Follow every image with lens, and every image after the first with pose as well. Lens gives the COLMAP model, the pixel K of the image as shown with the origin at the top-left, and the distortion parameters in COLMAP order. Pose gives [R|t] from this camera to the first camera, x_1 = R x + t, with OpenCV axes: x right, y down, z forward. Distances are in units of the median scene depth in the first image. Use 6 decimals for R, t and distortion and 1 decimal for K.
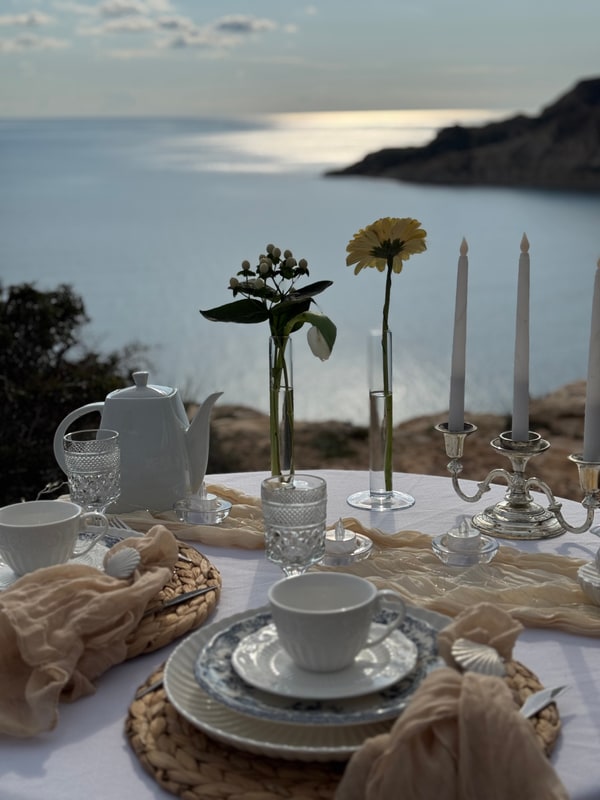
lens RADIAL K [[1110.1, 0, 290.9], [0, 1110.1, 401.4], [0, 0, 1]] dist [0.145937, -0.148366]
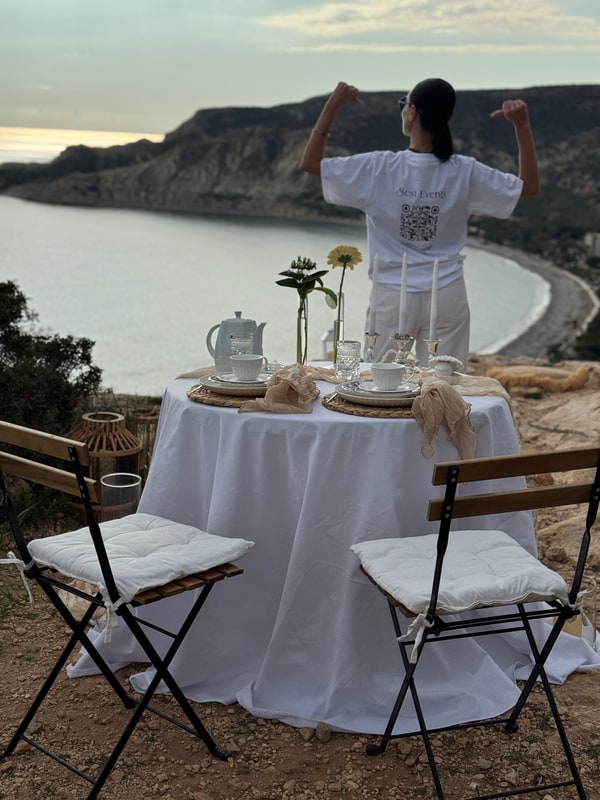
lens RADIAL K [[1126.2, 0, 307.9], [0, 1126.2, 404.2], [0, 0, 1]] dist [0.133296, -0.045259]
pose [[0.941636, -0.028058, 0.335461, -0.879276], [0.034036, 0.999349, -0.011954, 0.218661], [-0.334908, 0.022674, 0.941978, -1.354137]]
